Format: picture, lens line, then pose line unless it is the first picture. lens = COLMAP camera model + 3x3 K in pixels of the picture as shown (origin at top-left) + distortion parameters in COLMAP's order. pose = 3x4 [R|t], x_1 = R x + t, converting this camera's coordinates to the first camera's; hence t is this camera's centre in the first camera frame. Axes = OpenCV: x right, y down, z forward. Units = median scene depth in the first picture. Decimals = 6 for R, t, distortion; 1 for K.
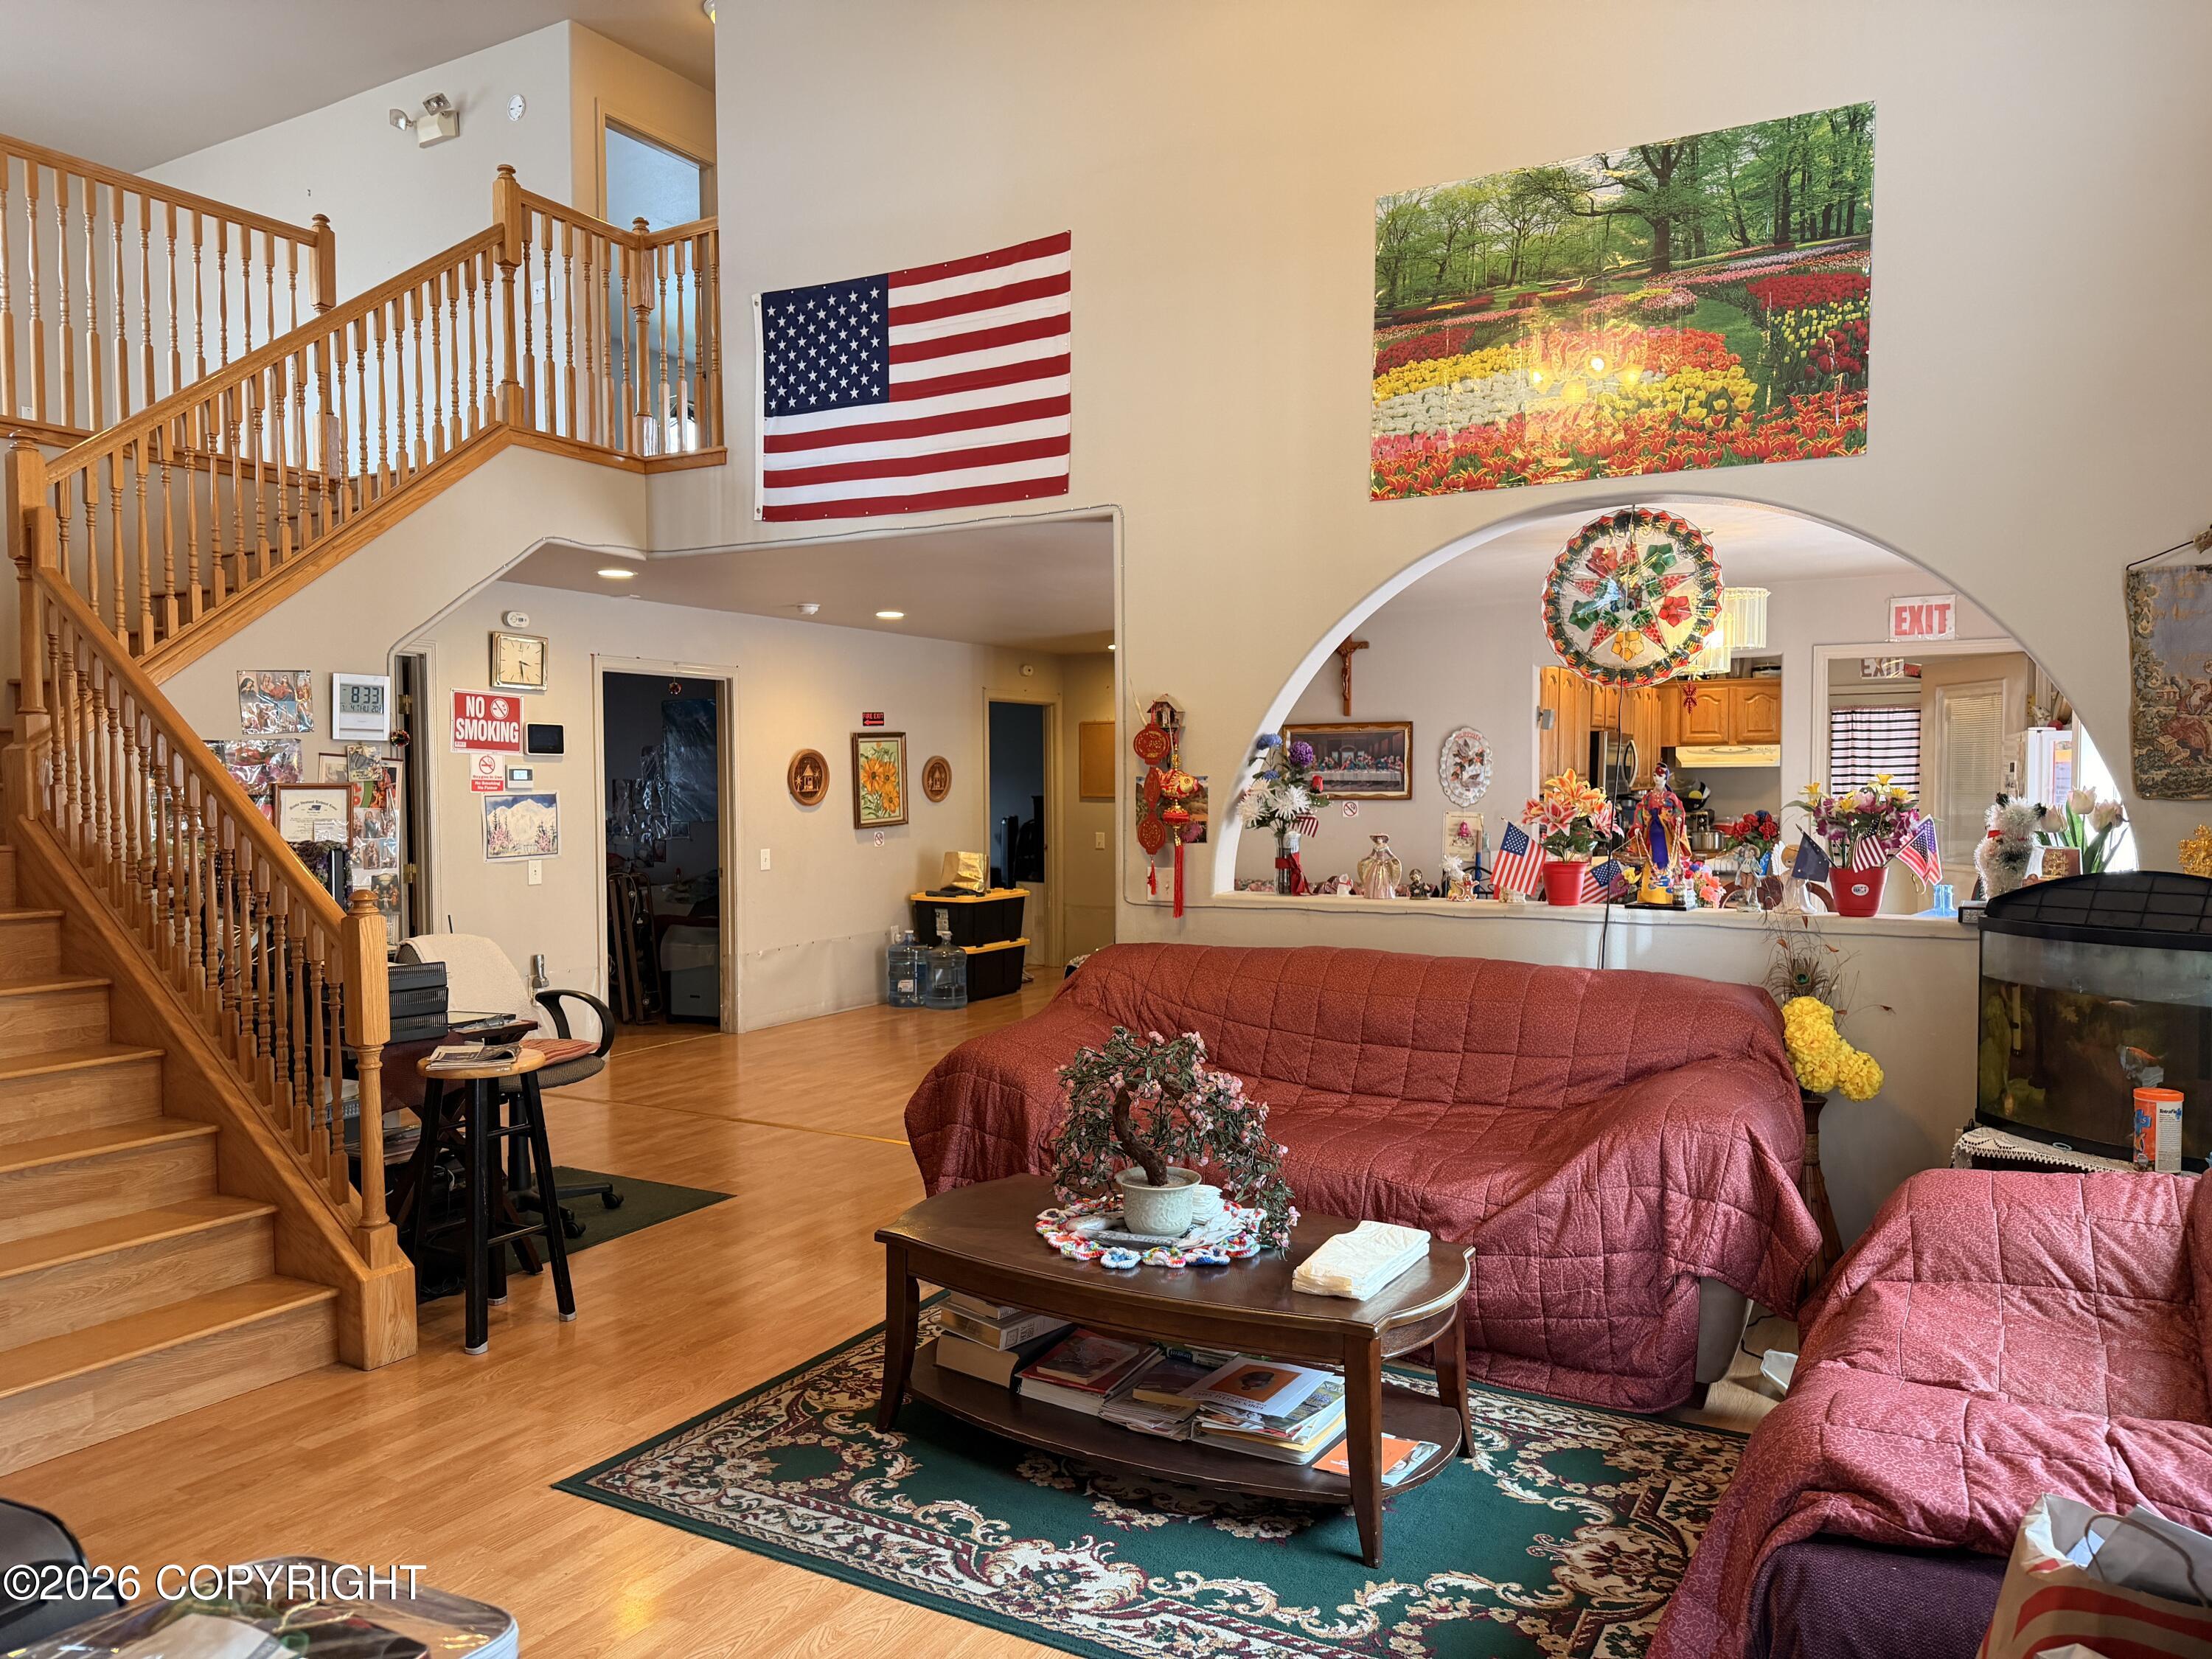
lens RADIAL K [[1496.9, 0, 1106.6], [0, 1496.9, 822.0], [0, 0, 1]] dist [0.044494, -0.094723]
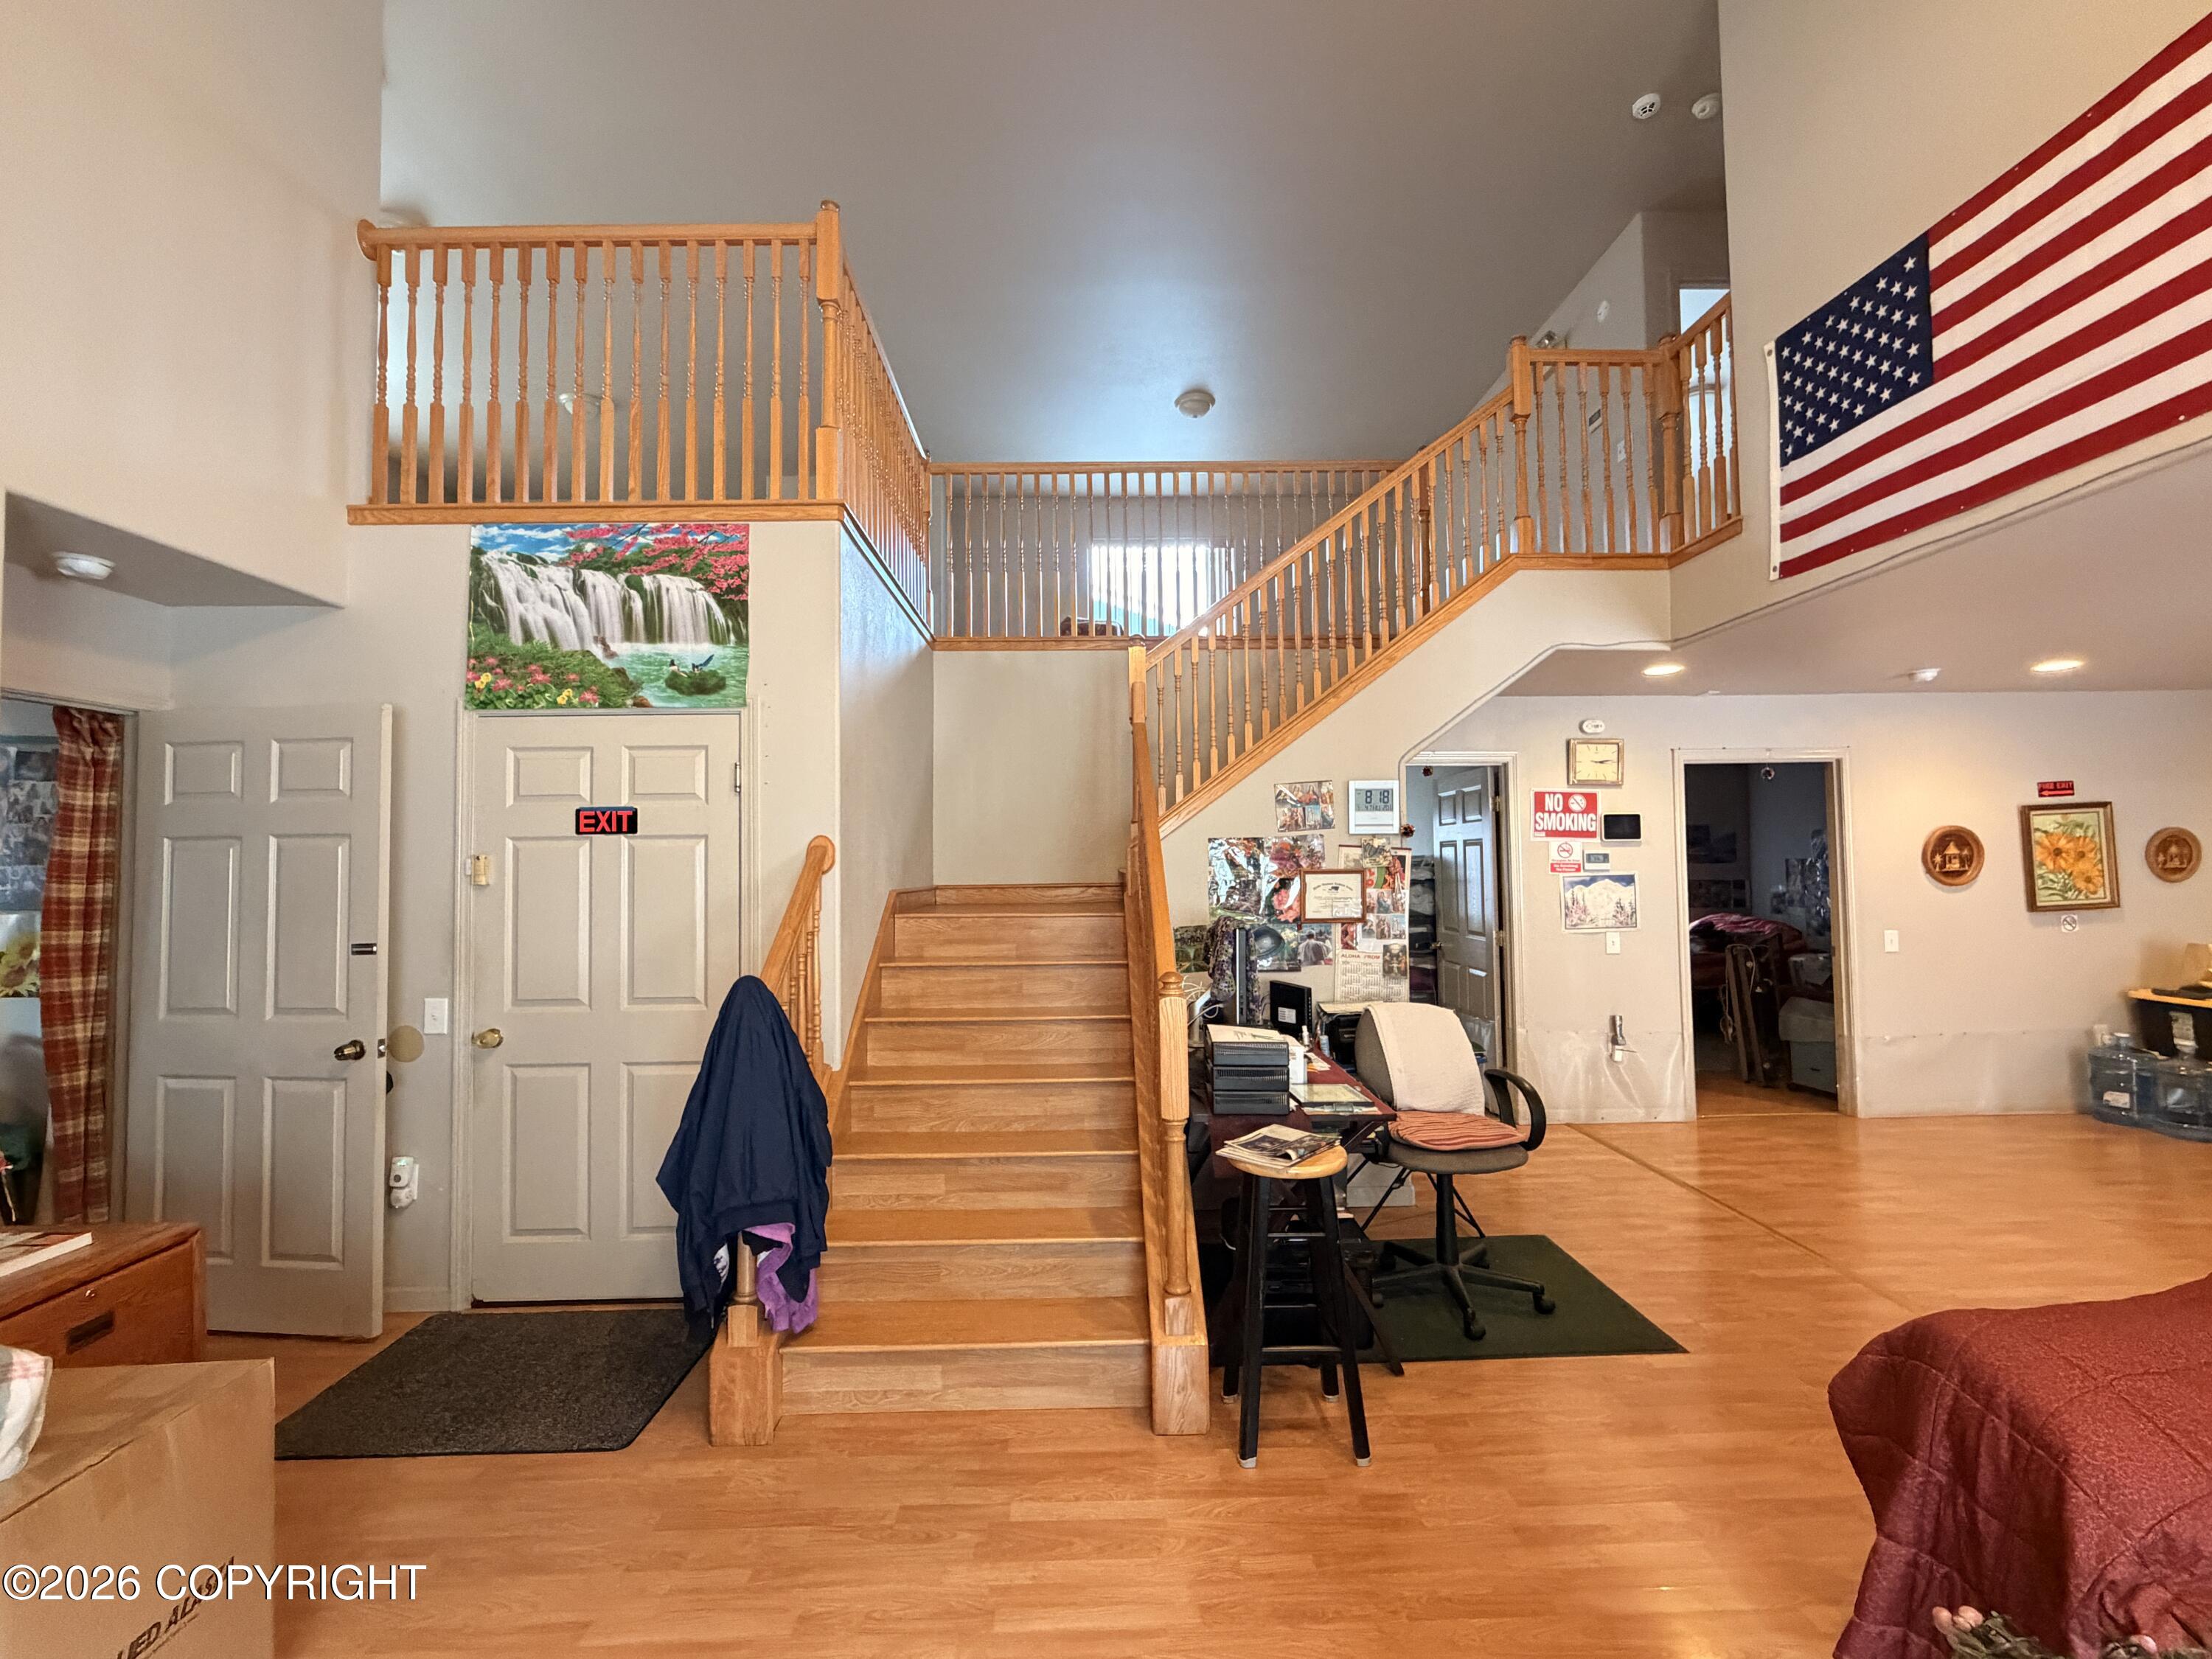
lens RADIAL K [[932.3, 0, 1106.0], [0, 932.3, 829.5], [0, 0, 1]] dist [-0.002075, -0.000541]
pose [[0.519837, -0.039788, -0.853338, 0.040590], [-0.012188, 0.998468, -0.053979, -0.013595], [0.854178, 0.038460, 0.518556, 0.410437]]
